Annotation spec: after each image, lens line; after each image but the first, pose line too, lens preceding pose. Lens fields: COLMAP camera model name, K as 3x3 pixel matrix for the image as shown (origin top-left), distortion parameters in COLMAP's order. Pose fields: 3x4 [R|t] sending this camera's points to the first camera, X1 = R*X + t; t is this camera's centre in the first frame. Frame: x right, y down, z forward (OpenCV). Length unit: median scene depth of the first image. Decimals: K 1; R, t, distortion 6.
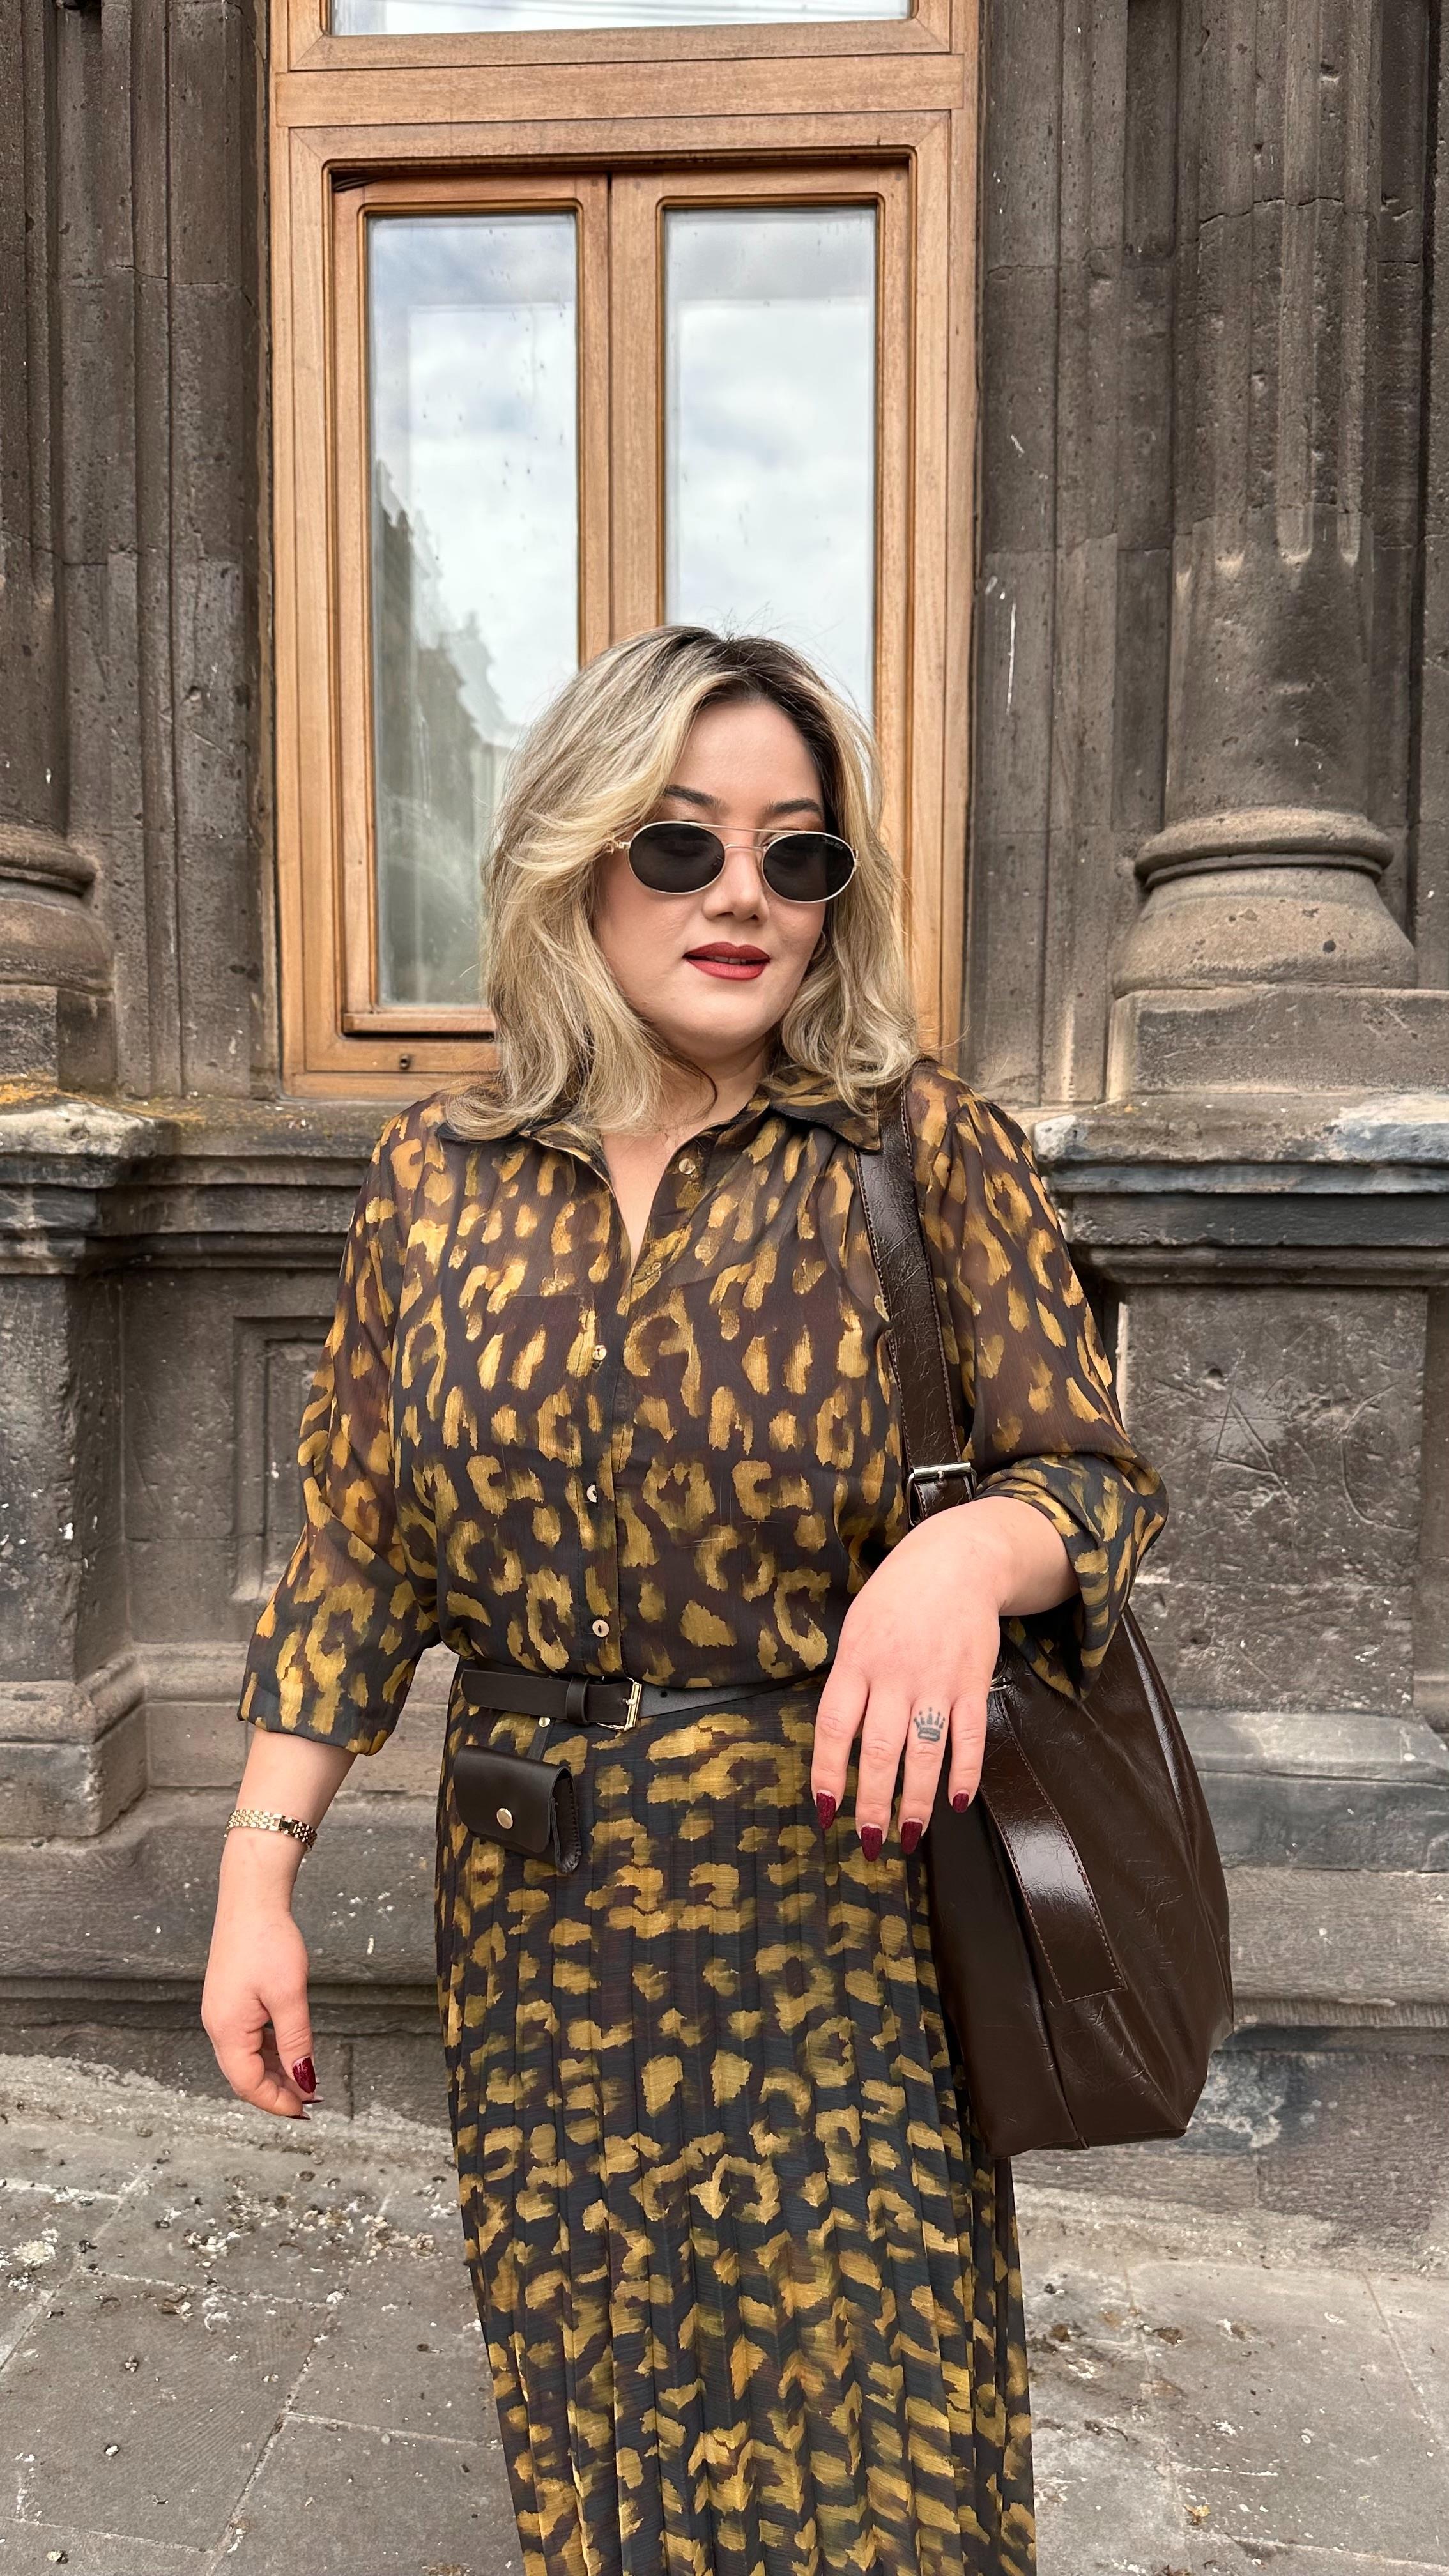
lens RADIAL K [[1884.5, 0, 724.5], [0, 1884.5, 1288.0], [0, 0, 1]] dist [0.048696, -0.077744]
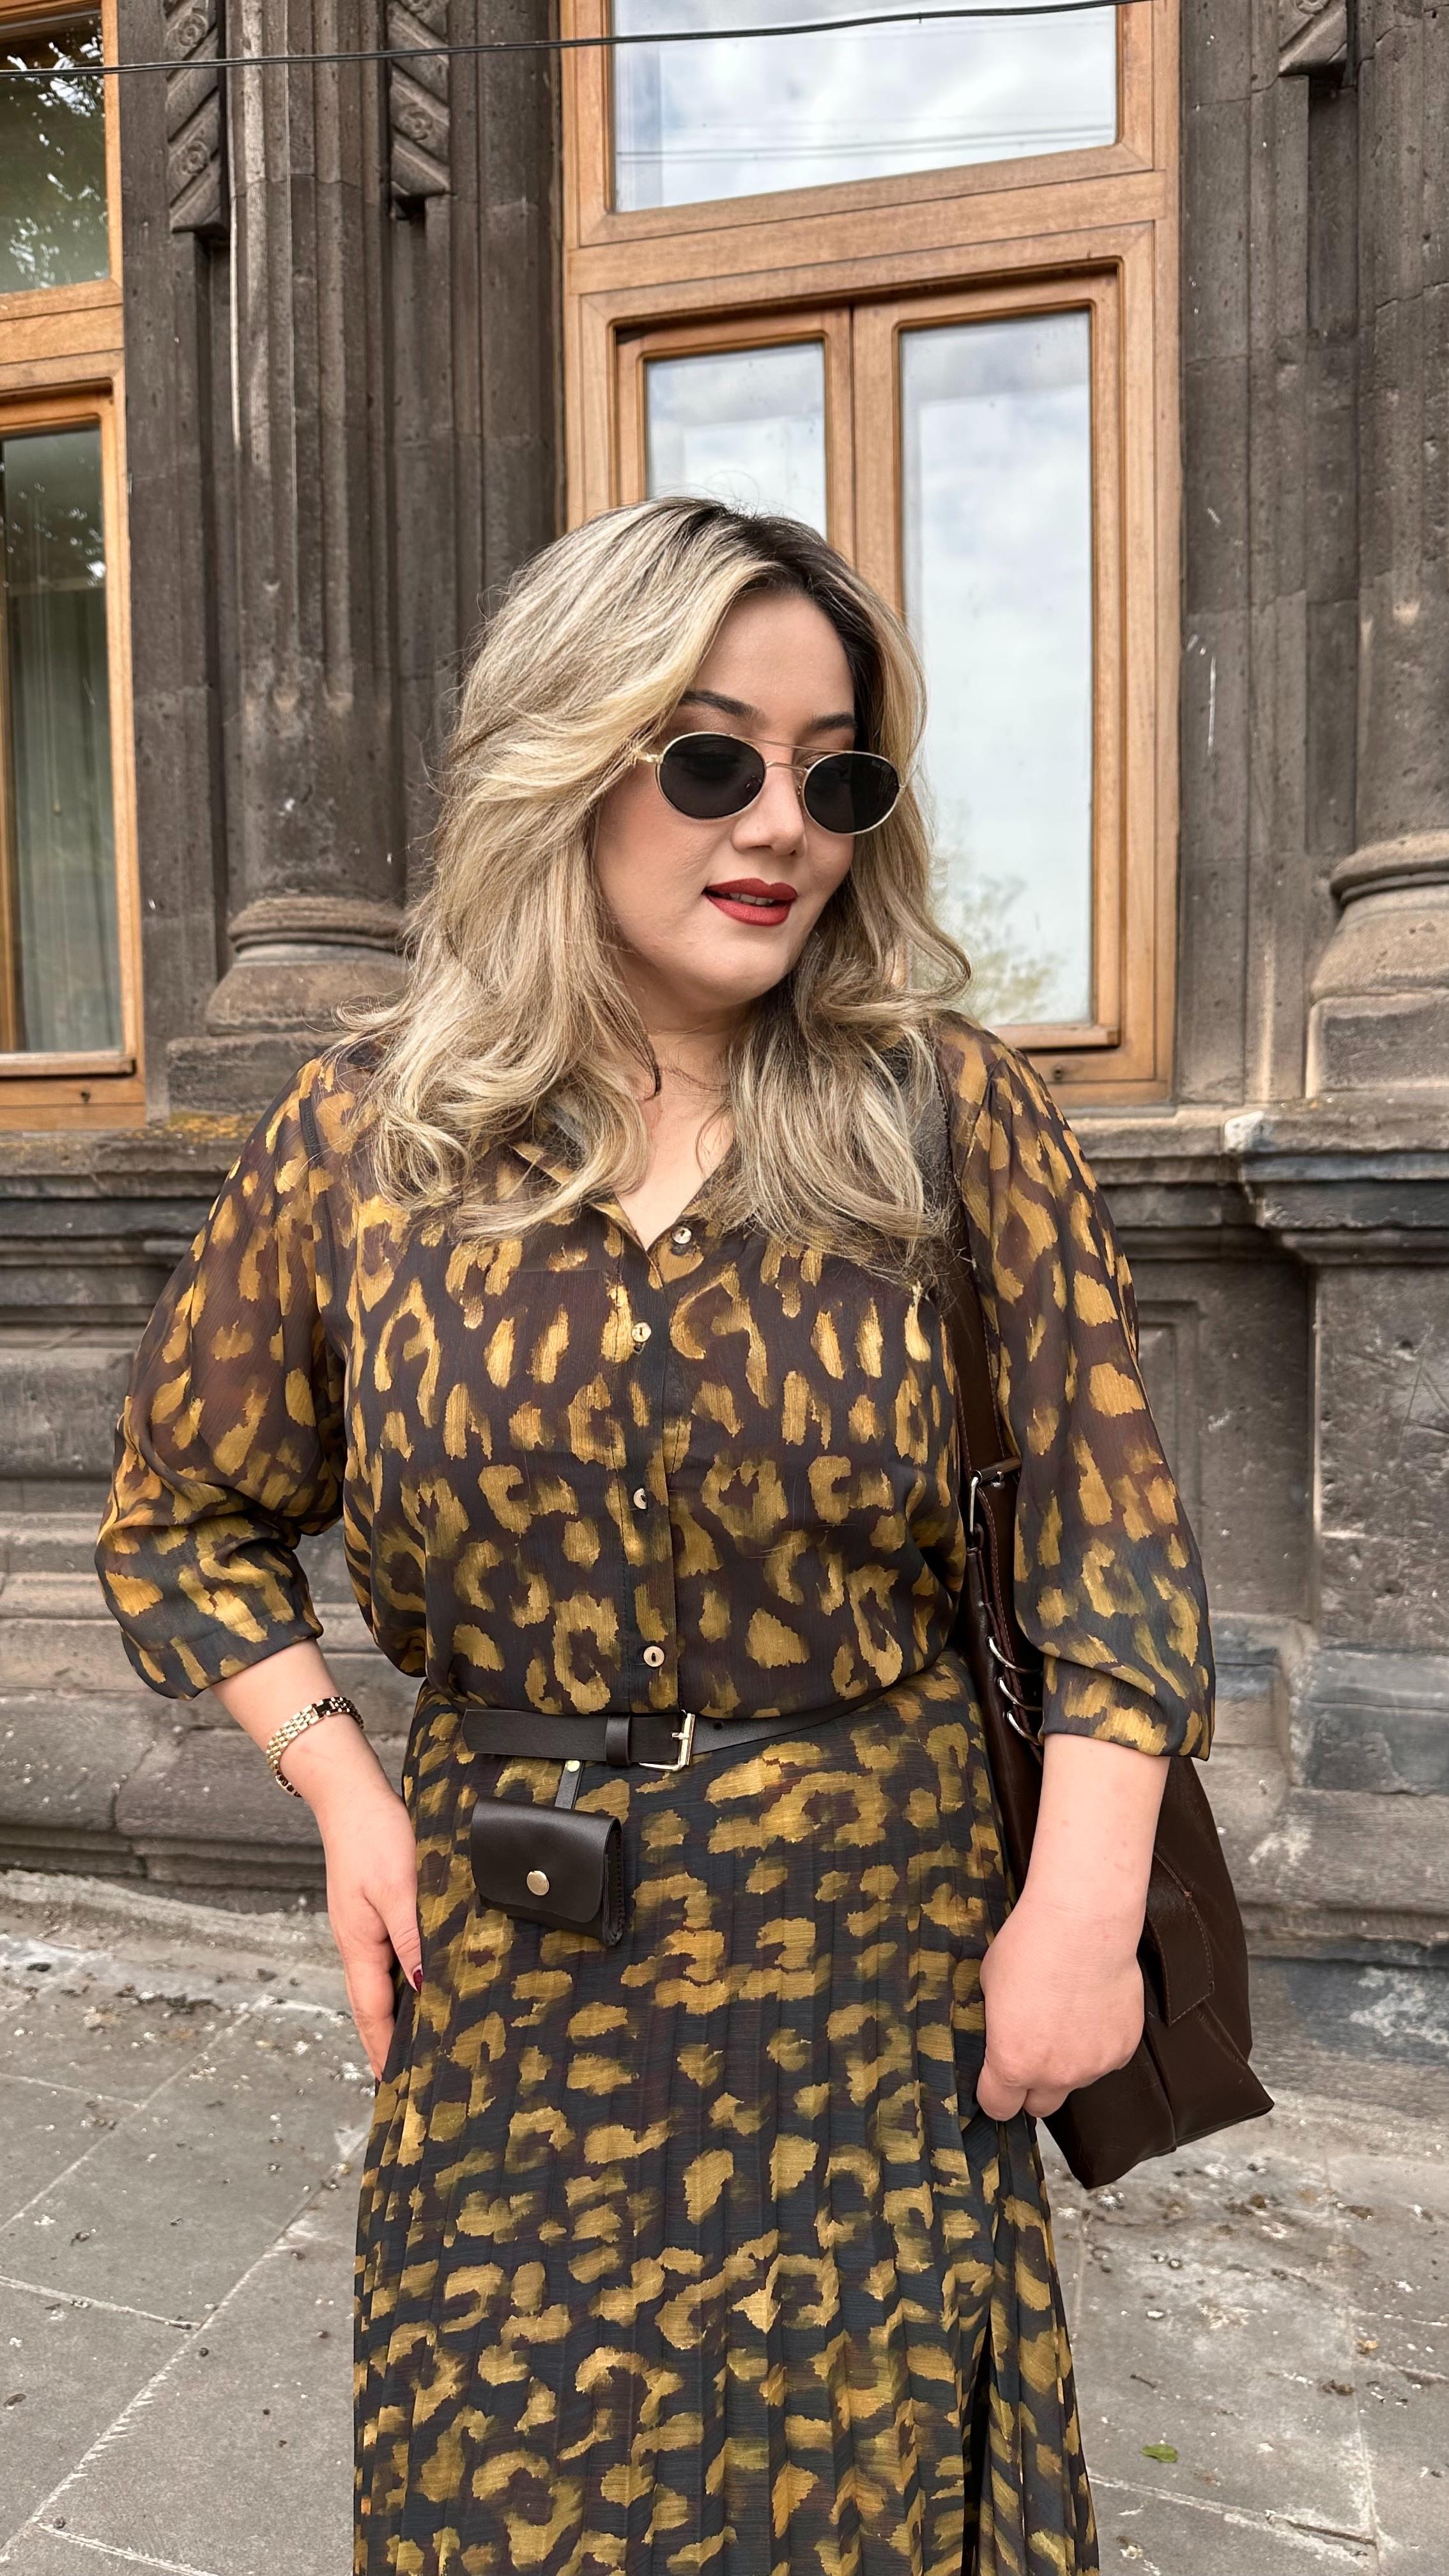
lens RADIAL K [[1912.1, 0, 675.1], [0, 1912.1, 1290.1], [0, 0, 1]] dist [-0.003285, -0.007585]
pose [[0.982142, -0.008400, -0.187955, 0.051583], [0.006055, 0.999897, -0.013050, 0.024451], [0.188045, 0.011679, 0.982091, -0.162113]]
